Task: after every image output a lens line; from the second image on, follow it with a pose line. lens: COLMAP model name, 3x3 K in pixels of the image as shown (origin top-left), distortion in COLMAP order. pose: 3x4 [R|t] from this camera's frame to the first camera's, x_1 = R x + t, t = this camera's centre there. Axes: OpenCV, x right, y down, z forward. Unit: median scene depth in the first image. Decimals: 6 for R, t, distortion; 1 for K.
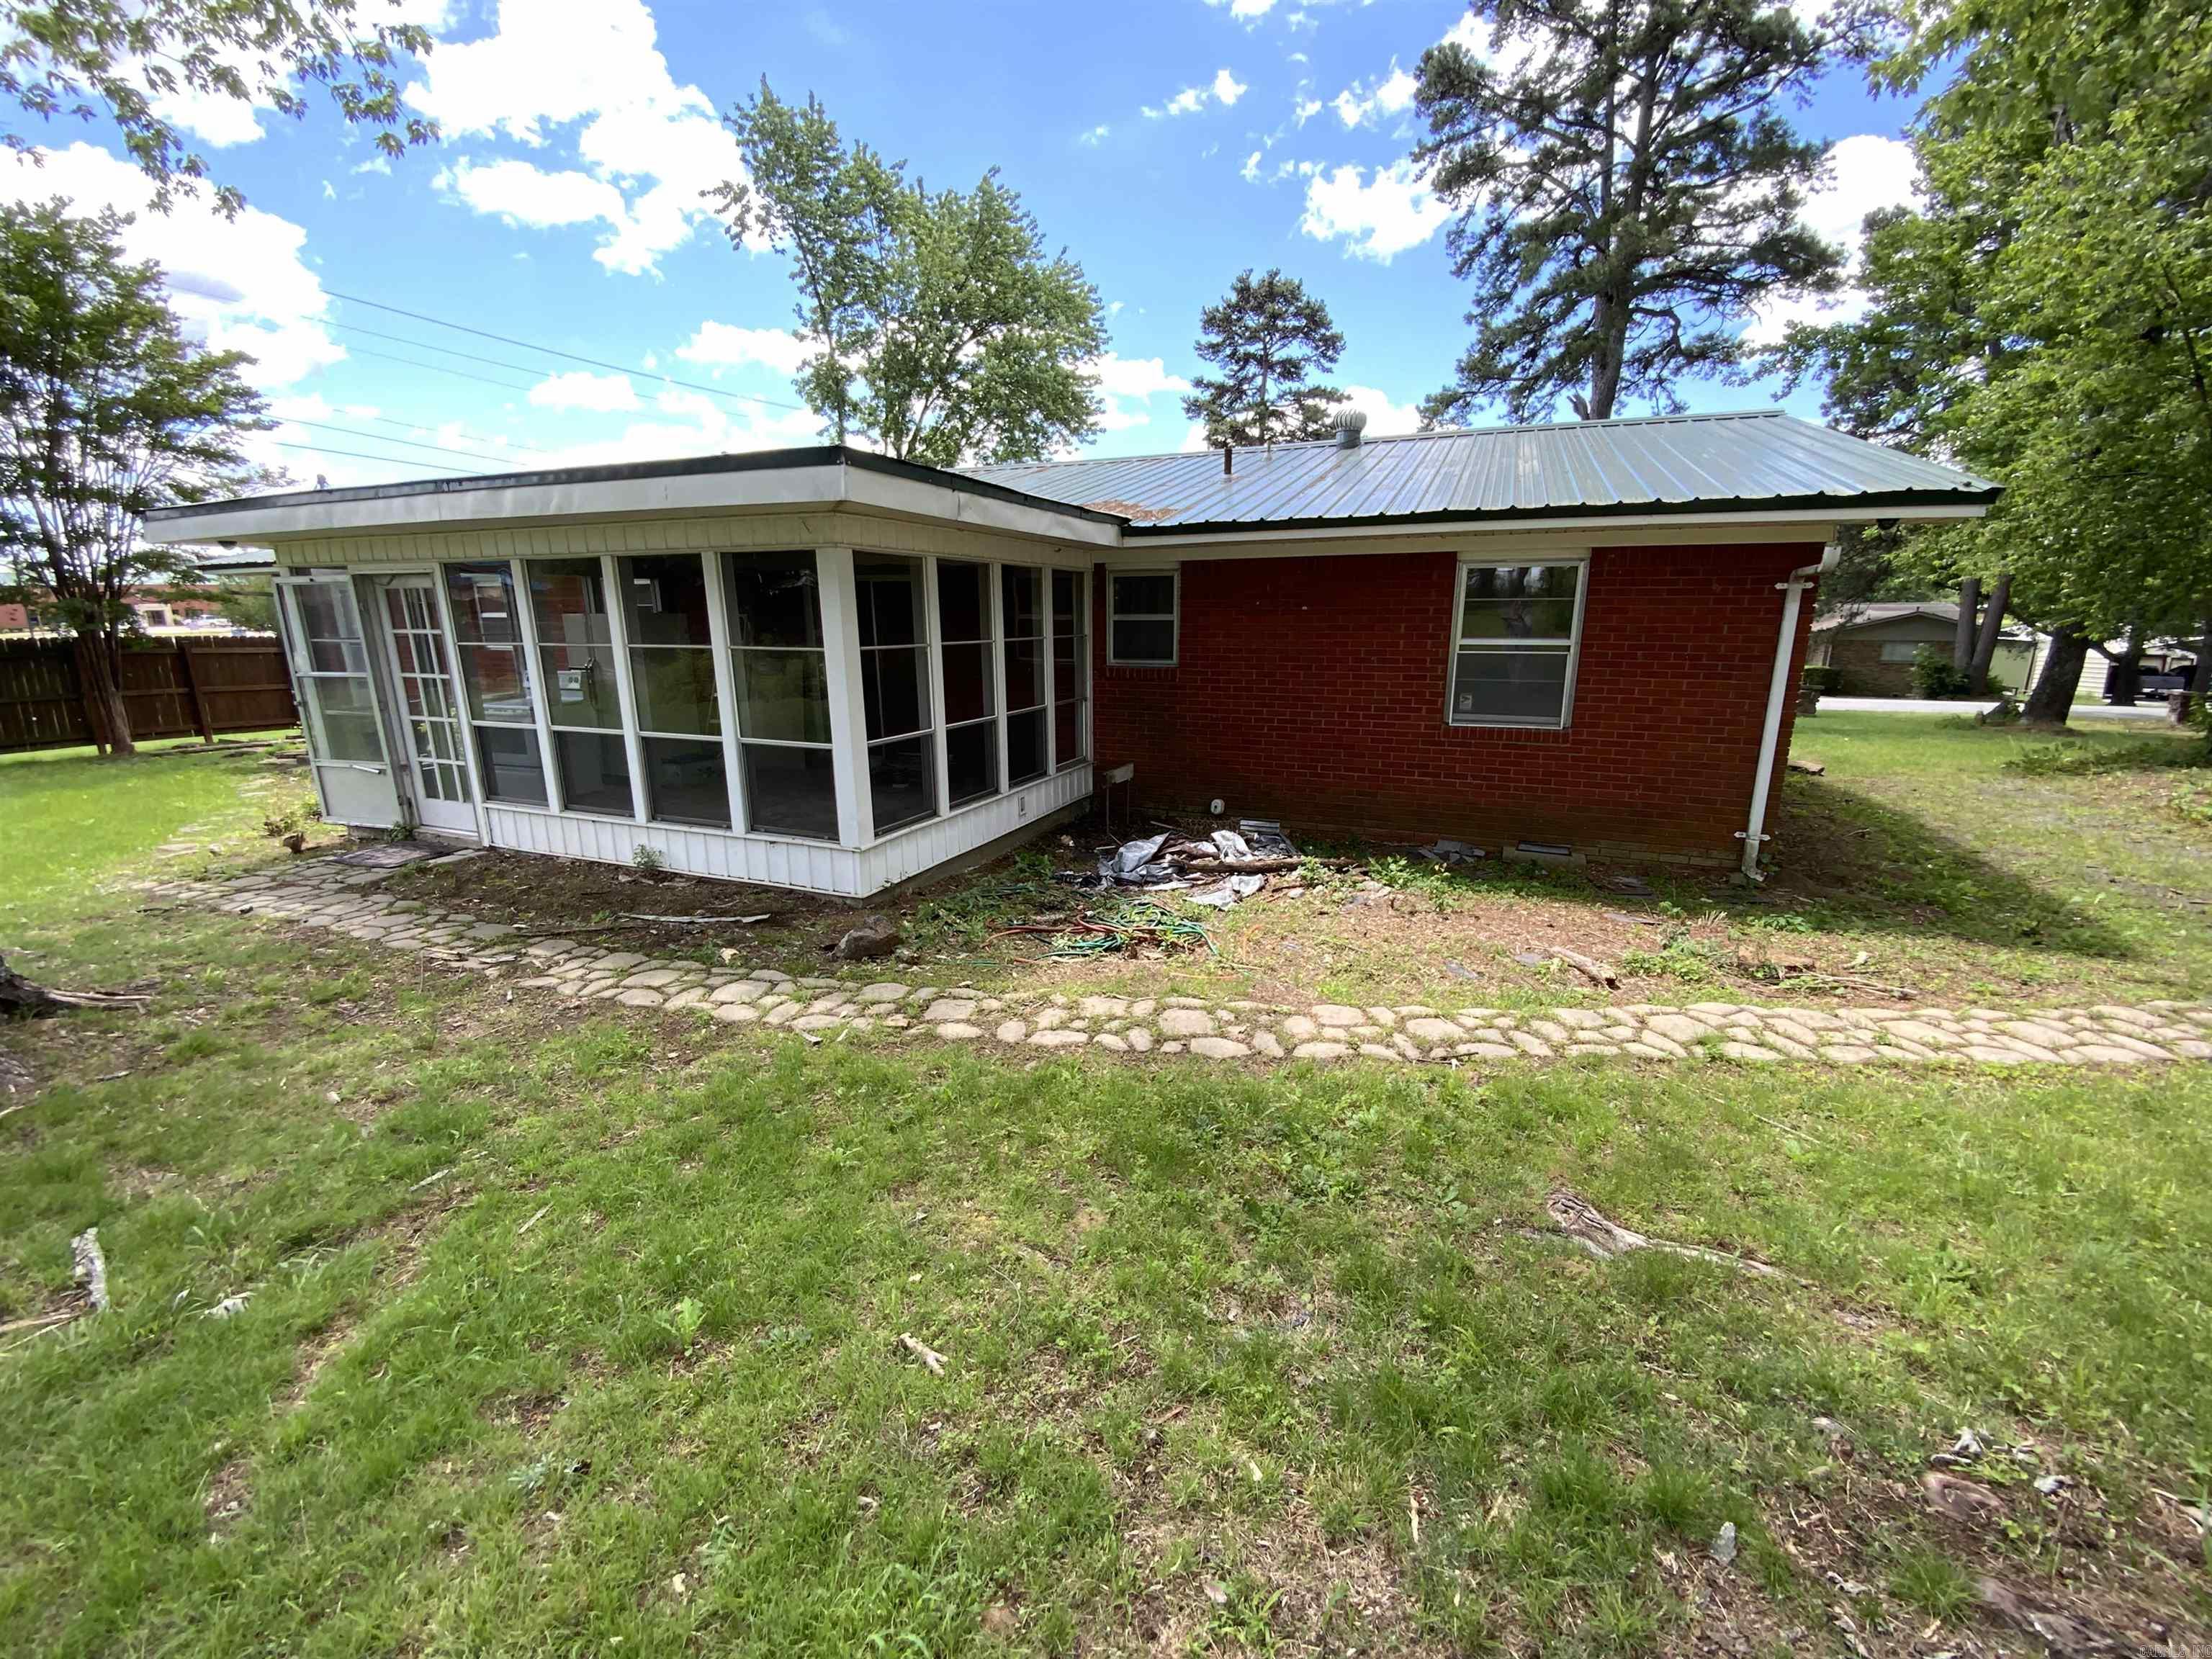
lens RADIAL K [[902.2, 0, 1103.0], [0, 902.2, 828.1], [0, 0, 1]] dist [0.001866, -0.009876]
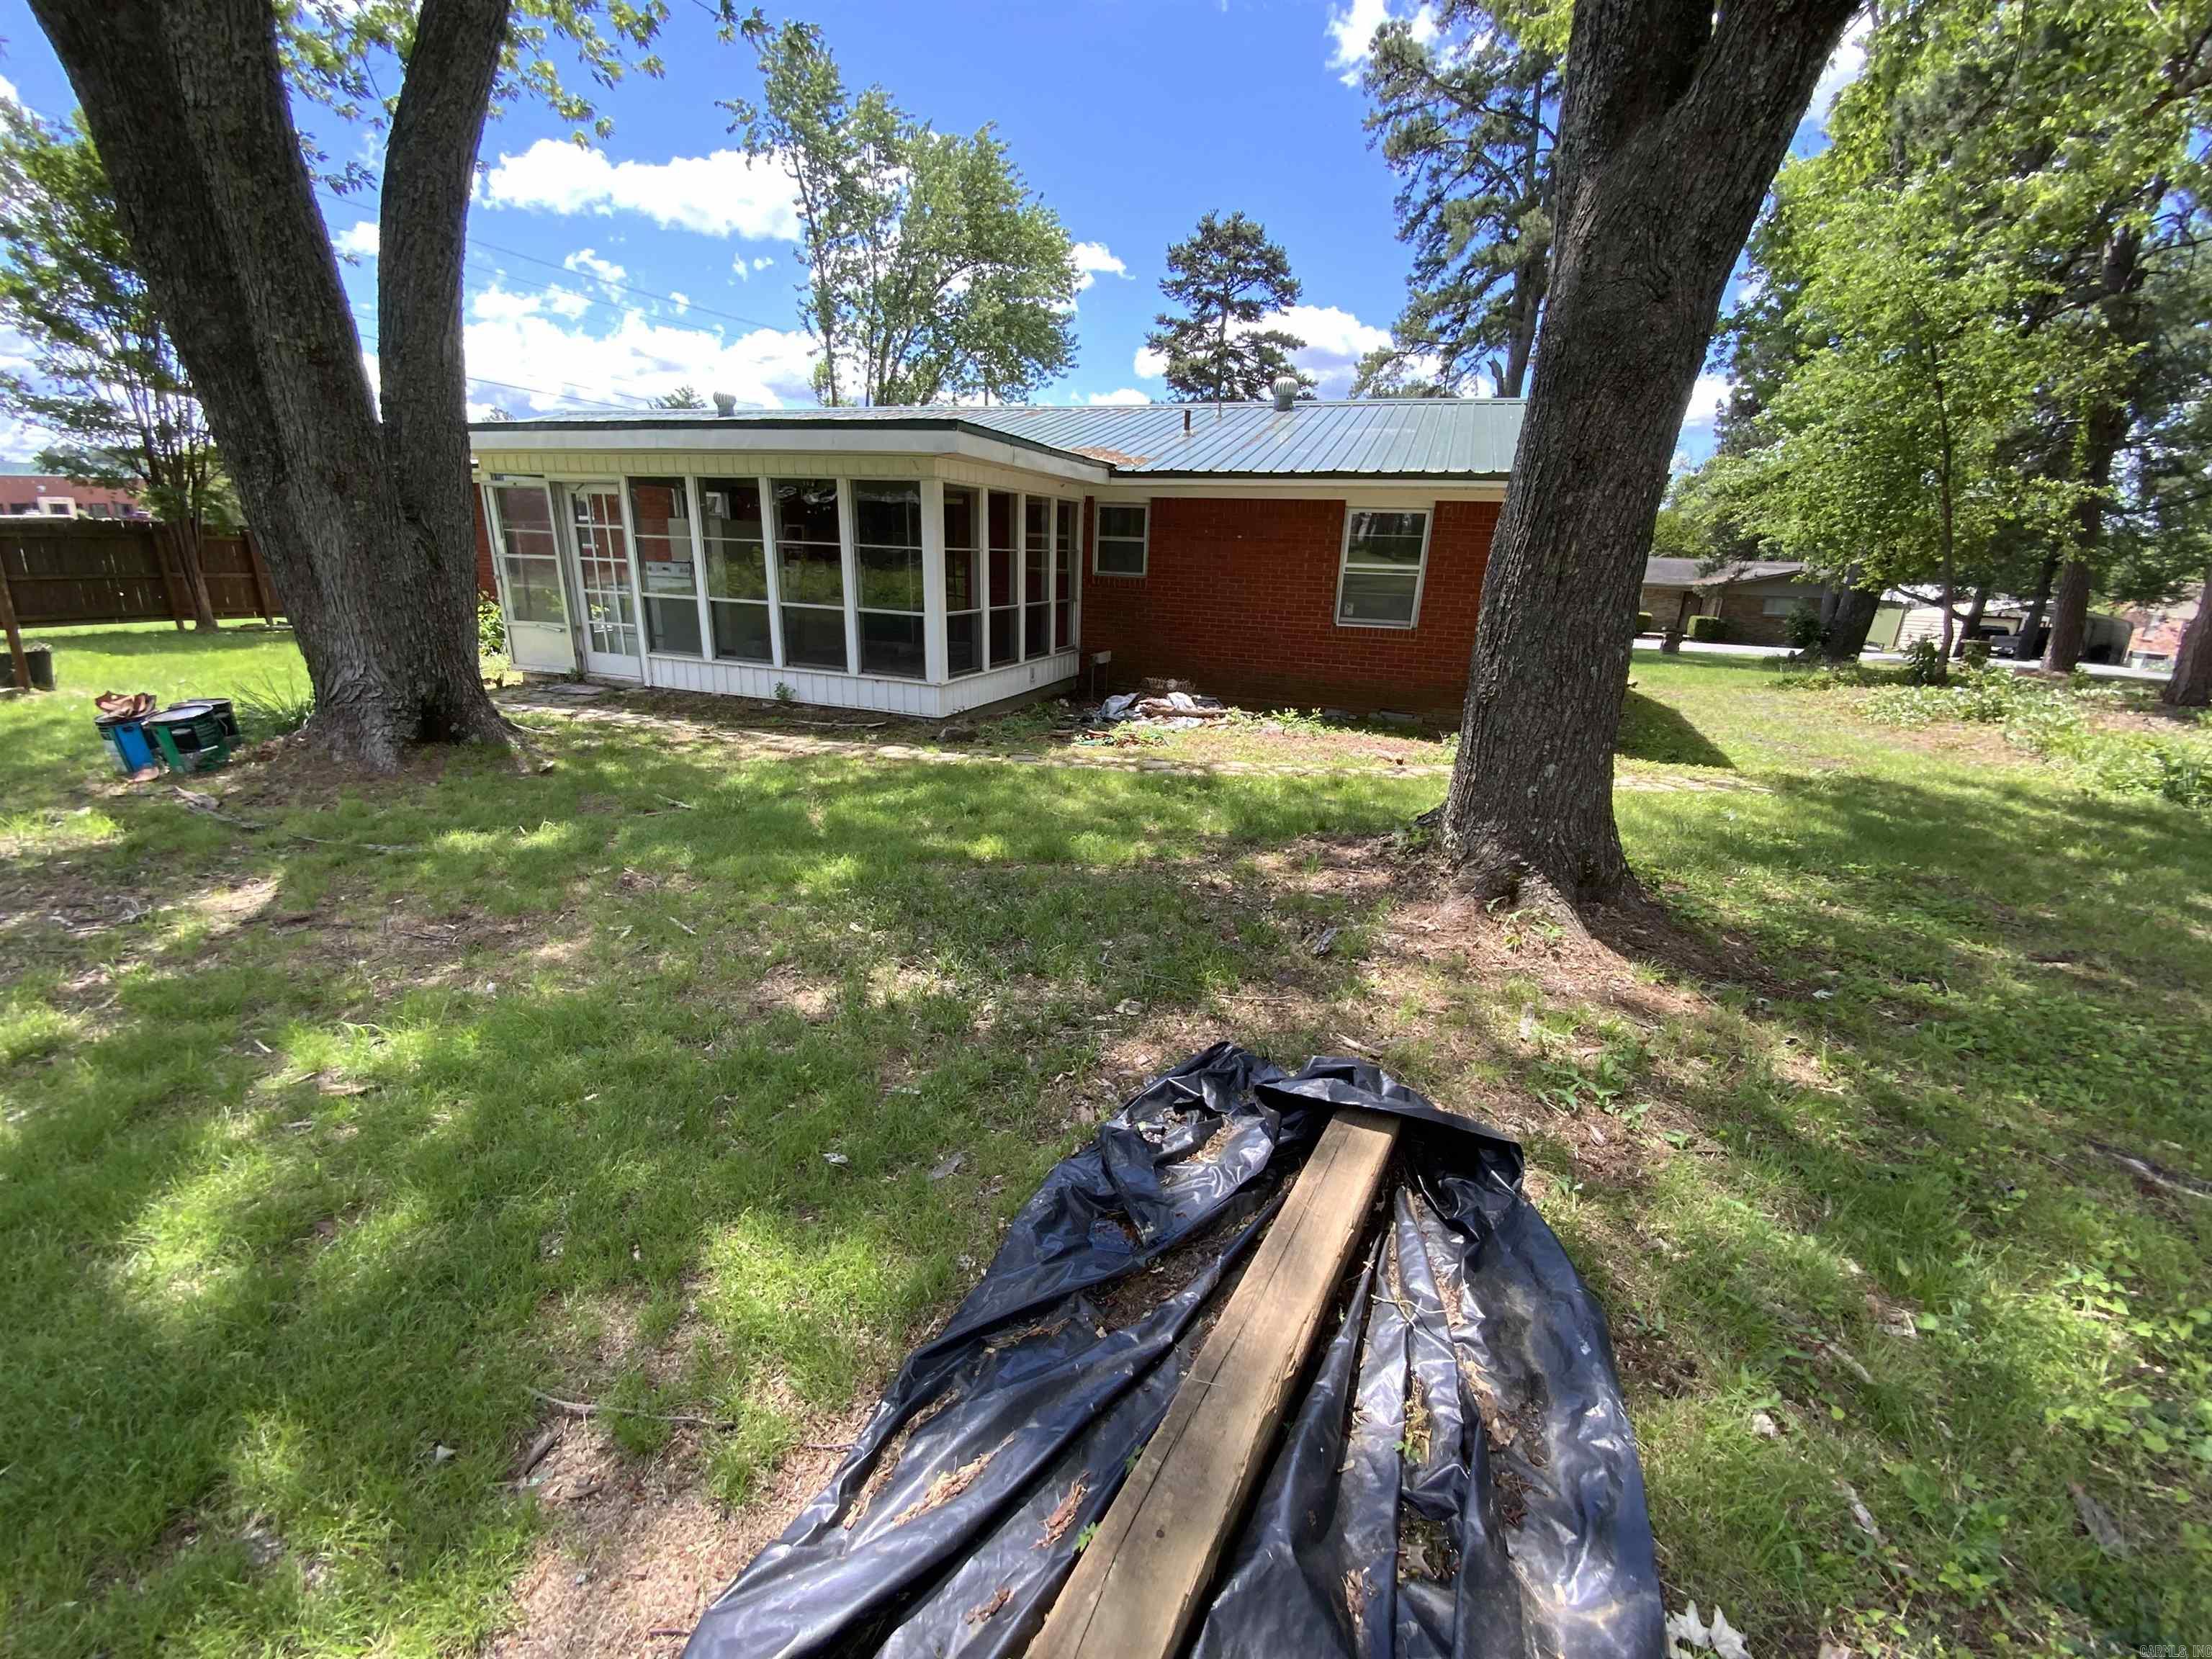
lens RADIAL K [[902.2, 0, 1101.9], [0, 902.2, 843.9], [0, 0, 1]] dist [0.001866, -0.009876]
pose [[0.997958, 0.022397, 0.059815, -0.027382], [-0.027496, 0.995930, 0.085829, 0.051118], [-0.057649, -0.087298, 0.994513, -0.184338]]
